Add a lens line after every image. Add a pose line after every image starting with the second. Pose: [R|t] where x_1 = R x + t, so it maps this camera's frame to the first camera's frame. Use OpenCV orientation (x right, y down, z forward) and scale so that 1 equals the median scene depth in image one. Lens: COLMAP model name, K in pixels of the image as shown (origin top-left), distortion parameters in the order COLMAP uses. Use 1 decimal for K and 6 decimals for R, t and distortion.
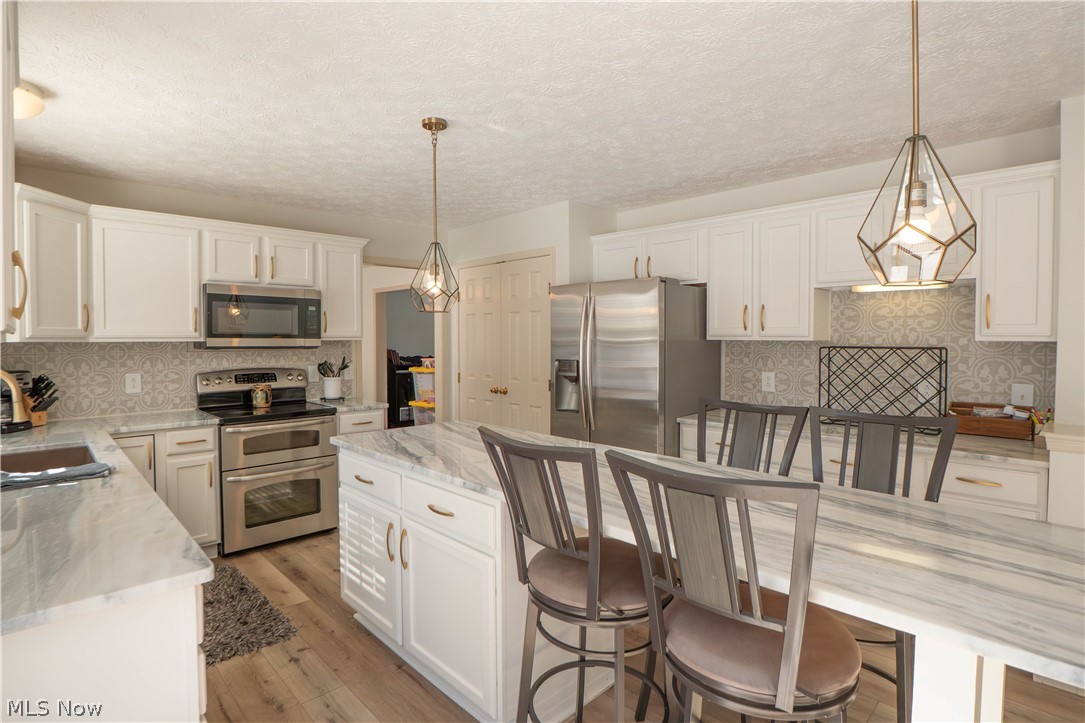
lens RADIAL K [[540.5, 0, 529.5], [0, 540.5, 347.3], [0, 0, 1]] dist [-0.027203, 0.000896]
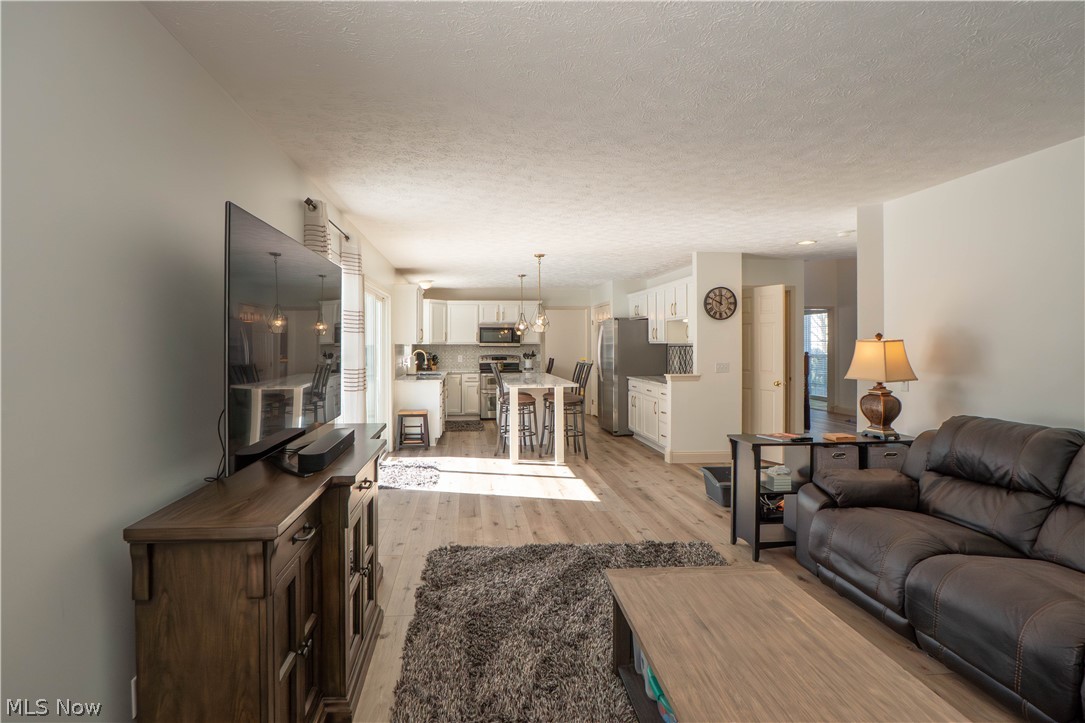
lens RADIAL K [[521.9, 0, 541.8], [0, 521.9, 327.4], [0, 0, 1]] dist [-0.022850, 0.000409]
pose [[0.818607, -0.017857, -0.574076, 1.245387], [-0.009426, 0.998964, -0.044514, 0.019329], [0.574277, 0.041850, 0.817591, -1.067354]]
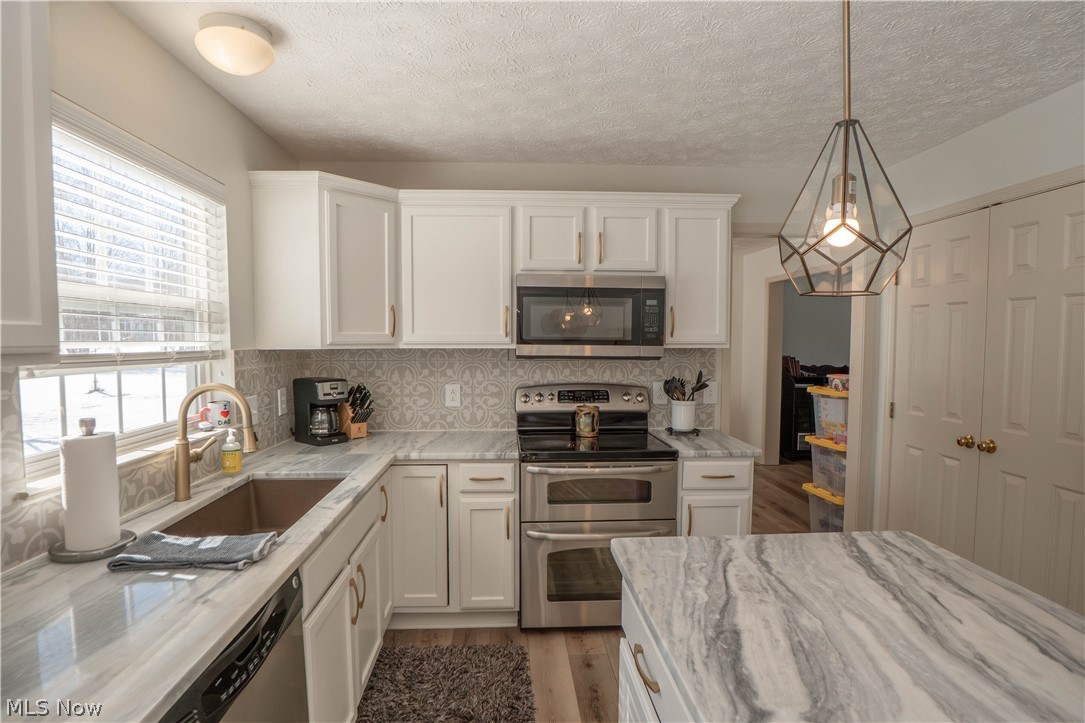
lens RADIAL K [[552.1, 0, 530.9], [0, 552.1, 368.4], [0, 0, 1]] dist [-0.032524, 0.000769]
pose [[0.757870, 0.039242, -0.651224, -0.061018], [-0.014308, 0.998949, 0.043545, -0.017682], [0.652249, -0.023684, 0.757635, 0.398505]]
